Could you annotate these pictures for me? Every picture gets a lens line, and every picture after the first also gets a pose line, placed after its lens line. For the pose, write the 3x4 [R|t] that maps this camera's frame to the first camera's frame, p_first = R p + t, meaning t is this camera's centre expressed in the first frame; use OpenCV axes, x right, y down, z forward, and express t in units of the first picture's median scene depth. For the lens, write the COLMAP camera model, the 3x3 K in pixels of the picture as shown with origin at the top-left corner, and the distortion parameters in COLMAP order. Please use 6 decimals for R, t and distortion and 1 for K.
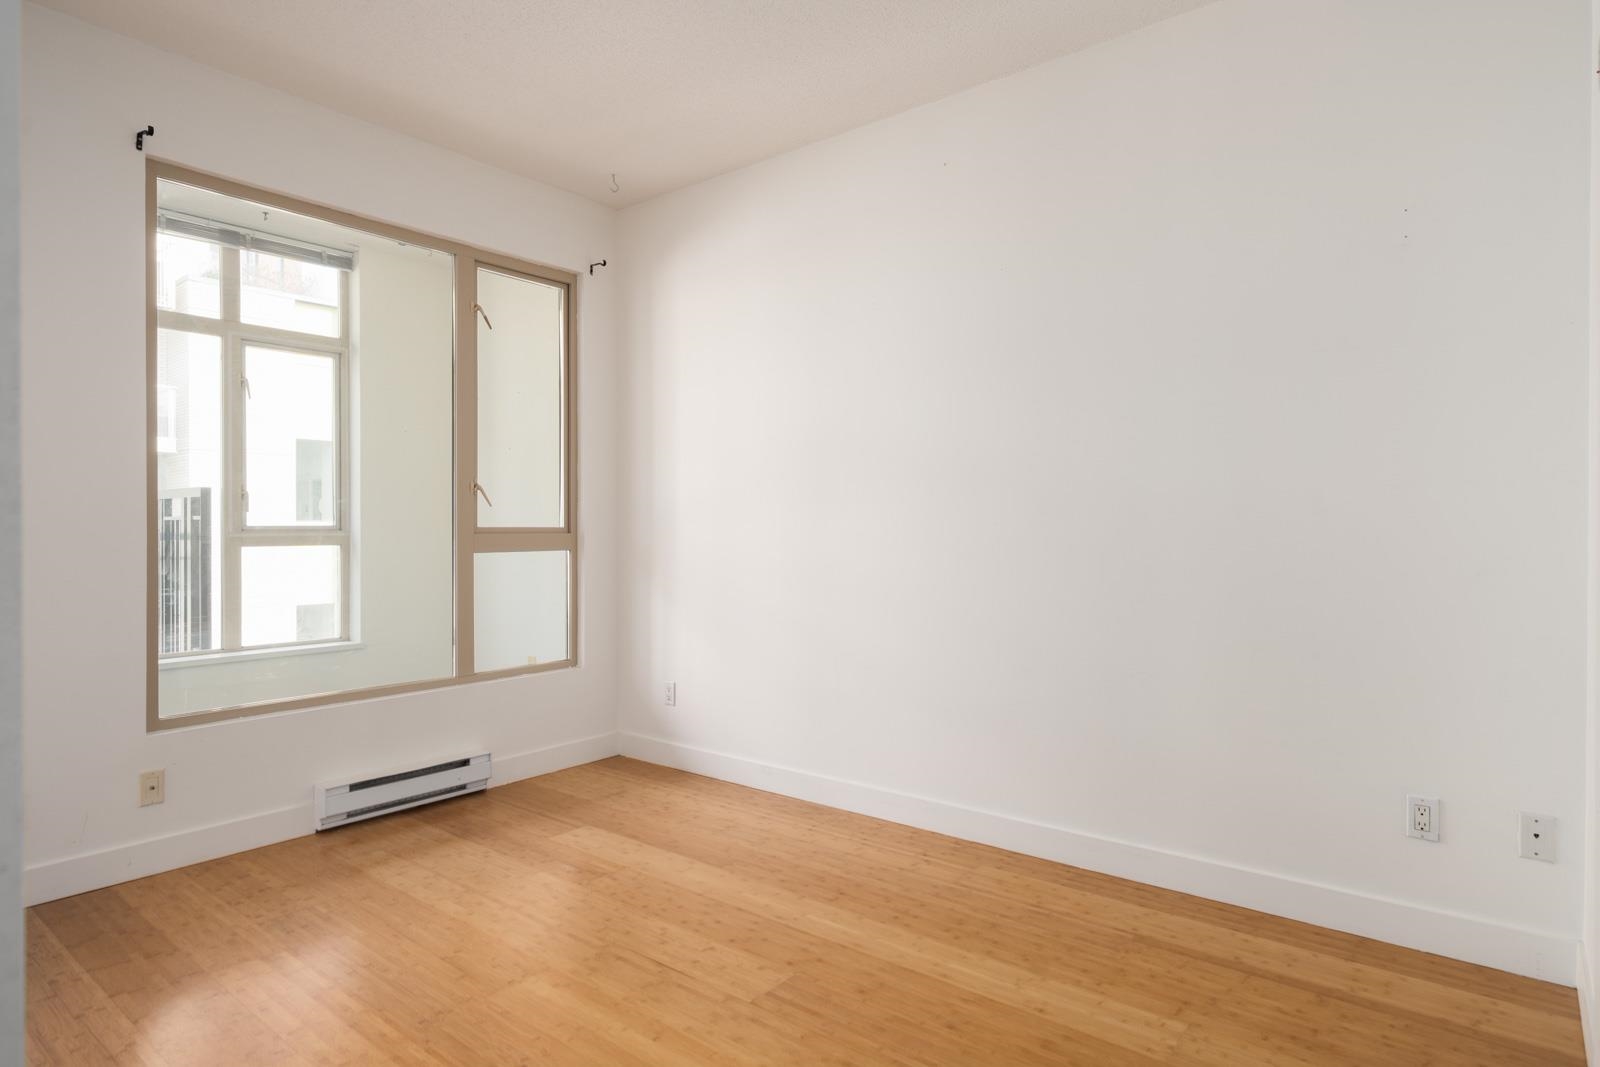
lens RADIAL K [[880.6, 0, 800.0], [0, 880.6, 533.5], [0, 0, 1]] dist [0.004885, 0.001248]
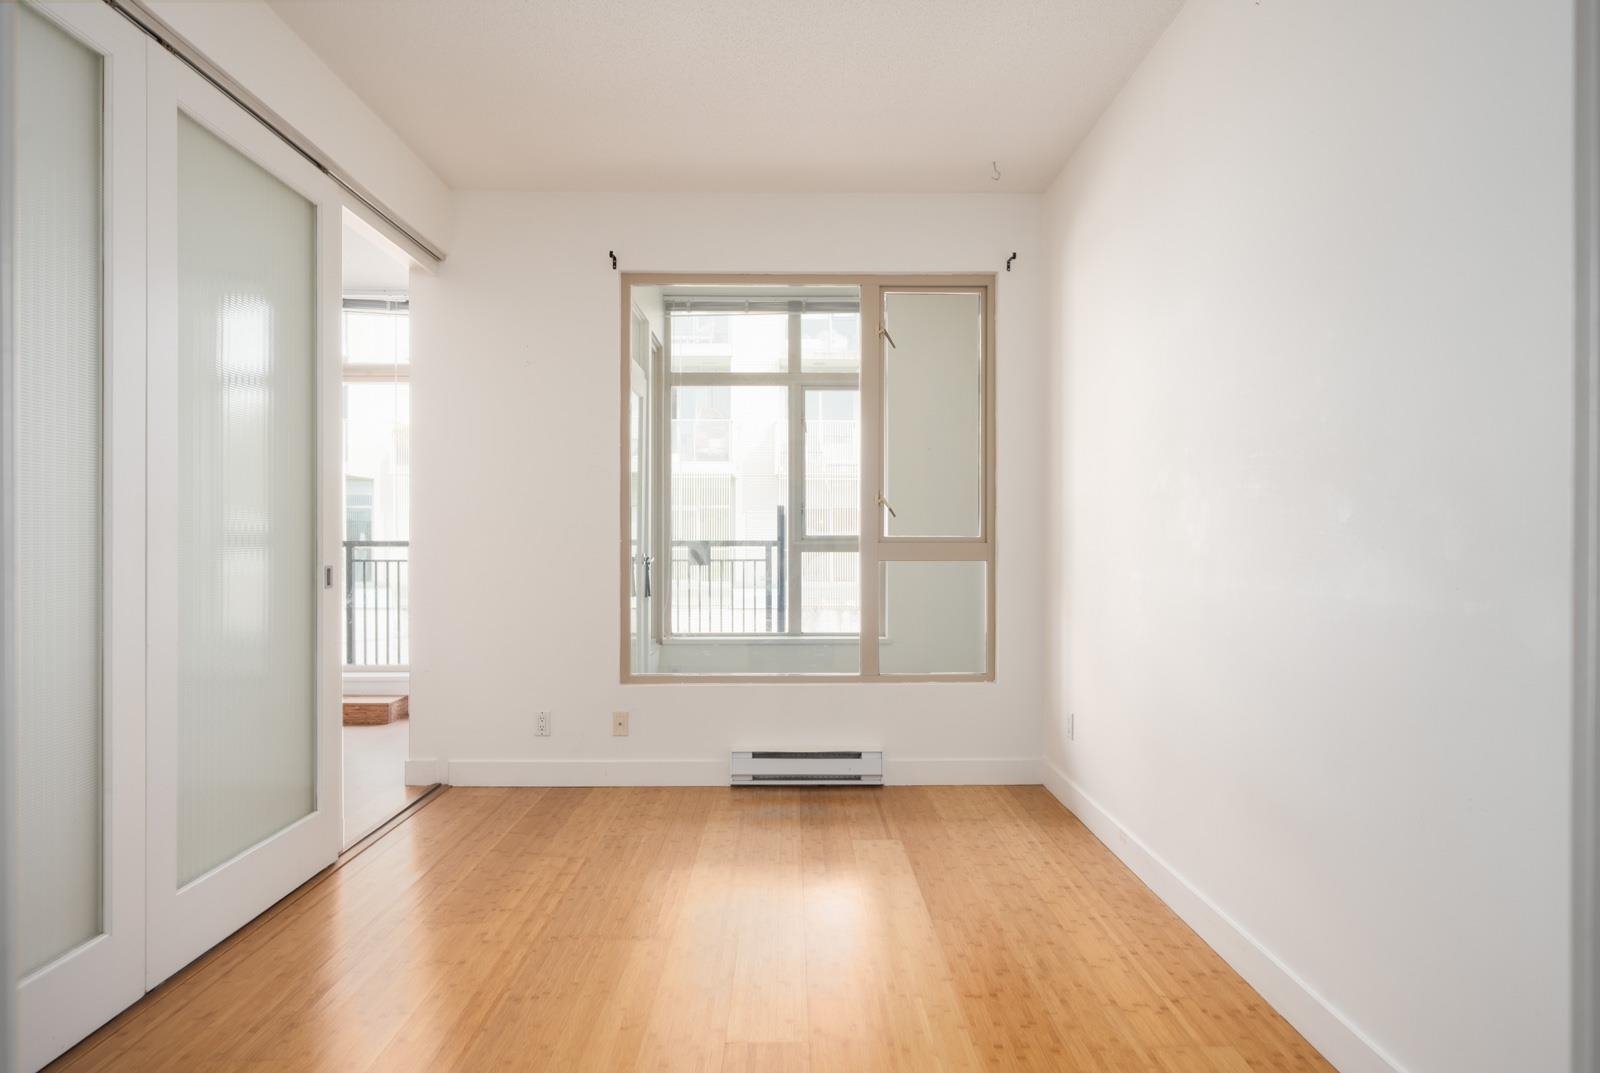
lens RADIAL K [[880.6, 0, 800.0], [0, 880.6, 536.5], [0, 0, 1]] dist [0.004885, 0.001248]
pose [[0.639326, 0.000050, -0.768936, 0.410444], [-0.005175, 0.999978, -0.004239, -0.002596], [0.768918, 0.006689, 0.639312, 0.260718]]
